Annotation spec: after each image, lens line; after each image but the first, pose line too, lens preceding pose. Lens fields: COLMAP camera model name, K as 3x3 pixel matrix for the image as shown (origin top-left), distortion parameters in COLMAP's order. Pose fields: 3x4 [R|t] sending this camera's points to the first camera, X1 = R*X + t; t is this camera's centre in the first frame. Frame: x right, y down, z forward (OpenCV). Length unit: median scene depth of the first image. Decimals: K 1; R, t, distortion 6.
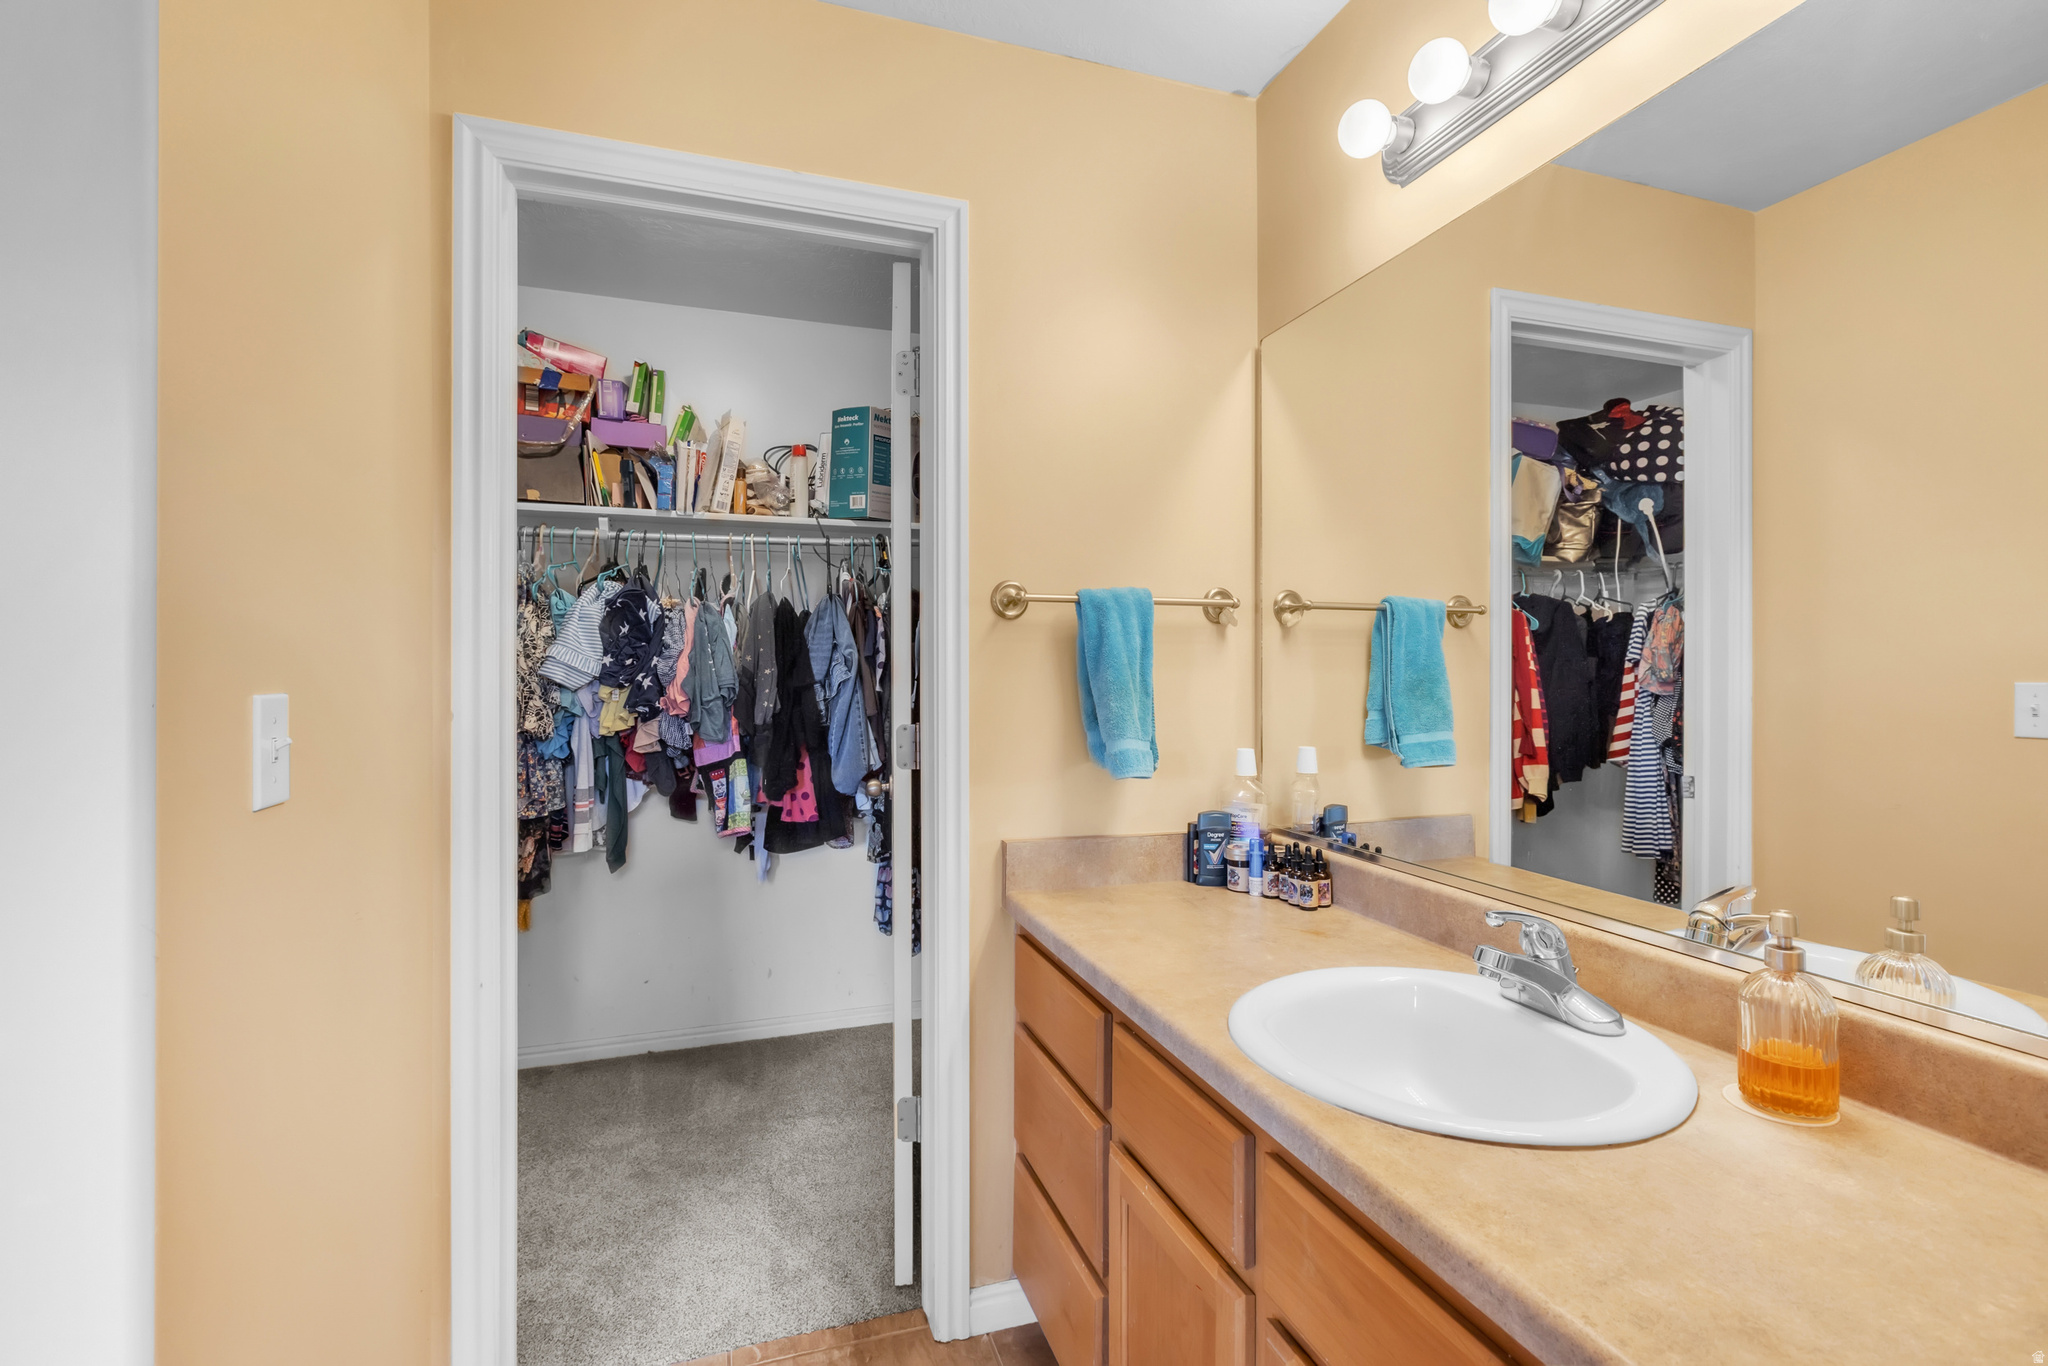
lens RADIAL K [[925.6, 0, 1034.4], [0, 925.6, 672.7], [0, 0, 1]] dist [-0.000541, 0.000848]
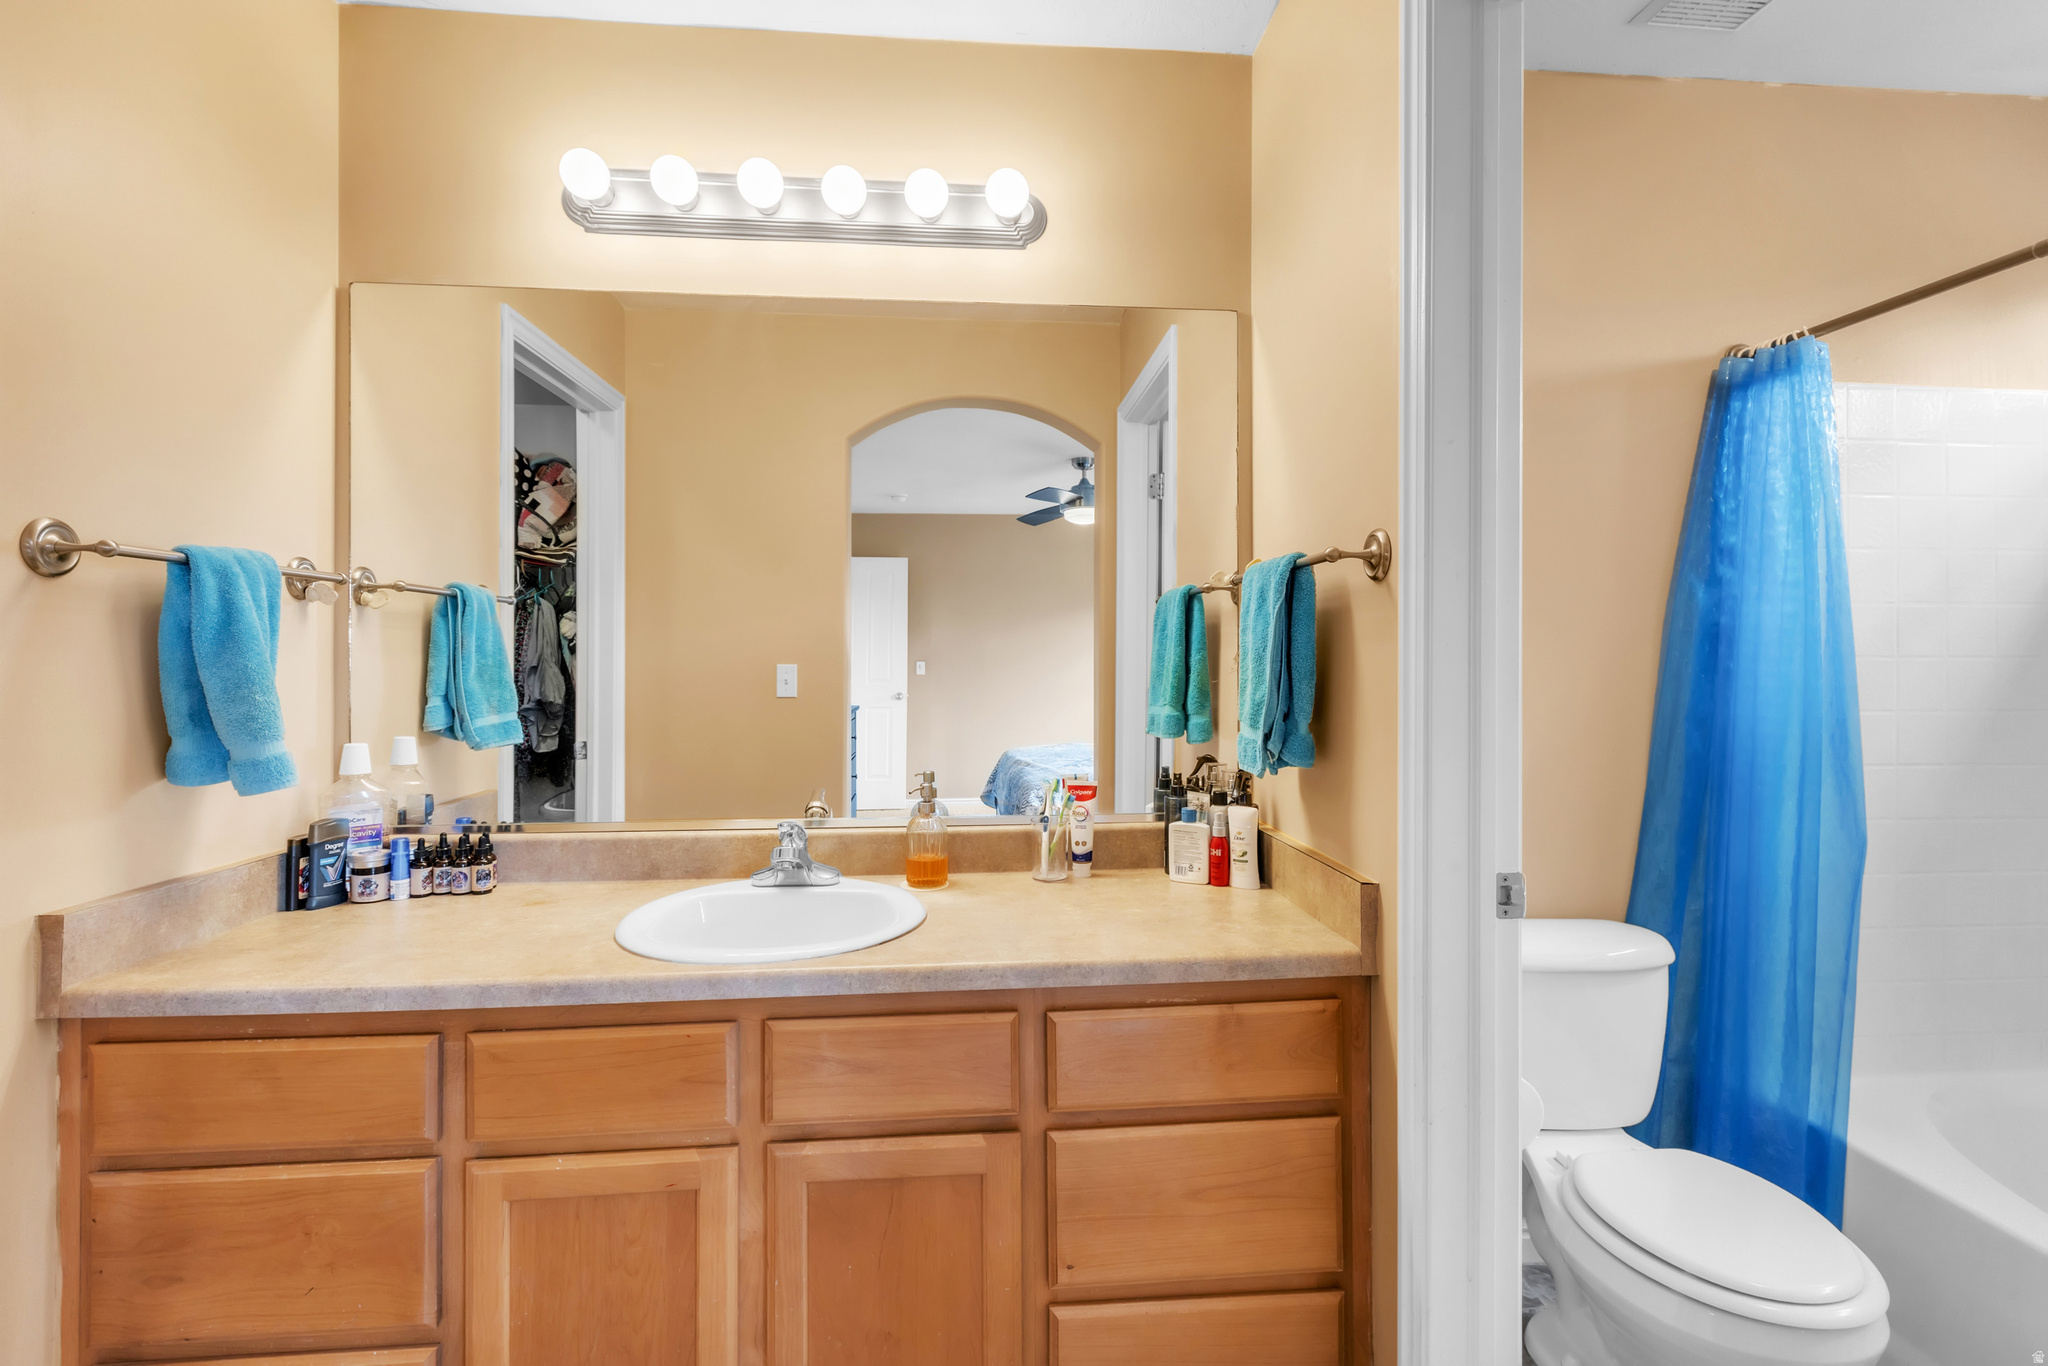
lens RADIAL K [[925.6, 0, 1034.4], [0, 925.6, 672.7], [0, 0, 1]] dist [-0.000541, 0.000848]
pose [[0.243548, -0.014704, 0.969777, -0.478992], [-0.001781, 0.999877, 0.015607, -0.001337], [-0.969887, -0.005528, 0.243492, 0.154387]]
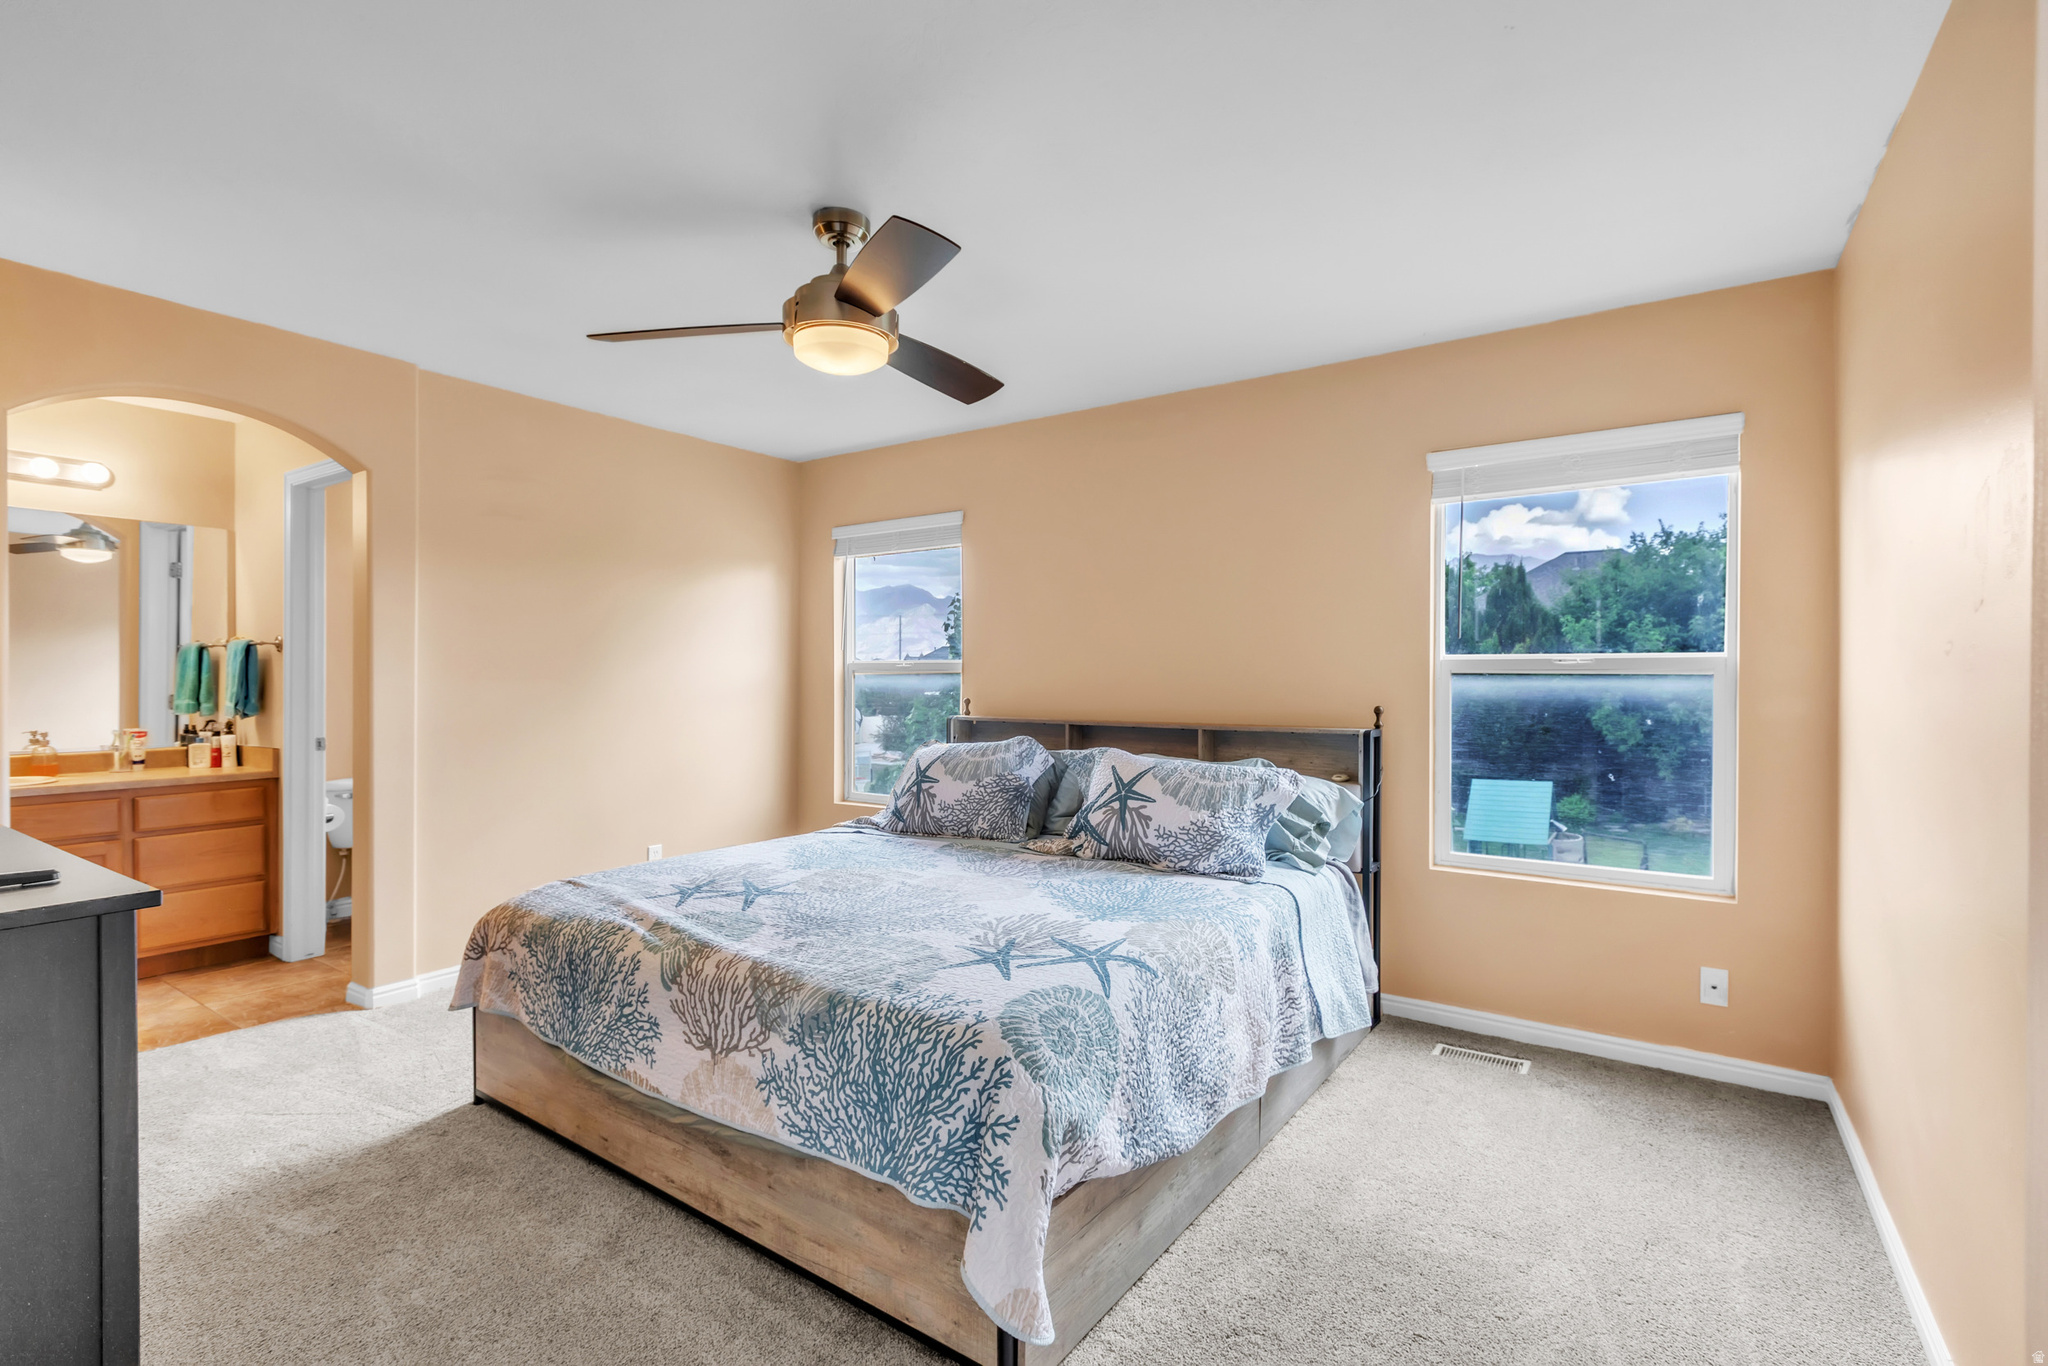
lens RADIAL K [[925.6, 0, 1034.4], [0, 925.6, 672.7], [0, 0, 1]] dist [-0.000541, 0.000848]
pose [[-0.604058, 0.003142, 0.796934, -2.535511], [-0.003717, 0.999970, -0.006760, -0.002903], [-0.796931, -0.007046, -0.604029, -0.024113]]
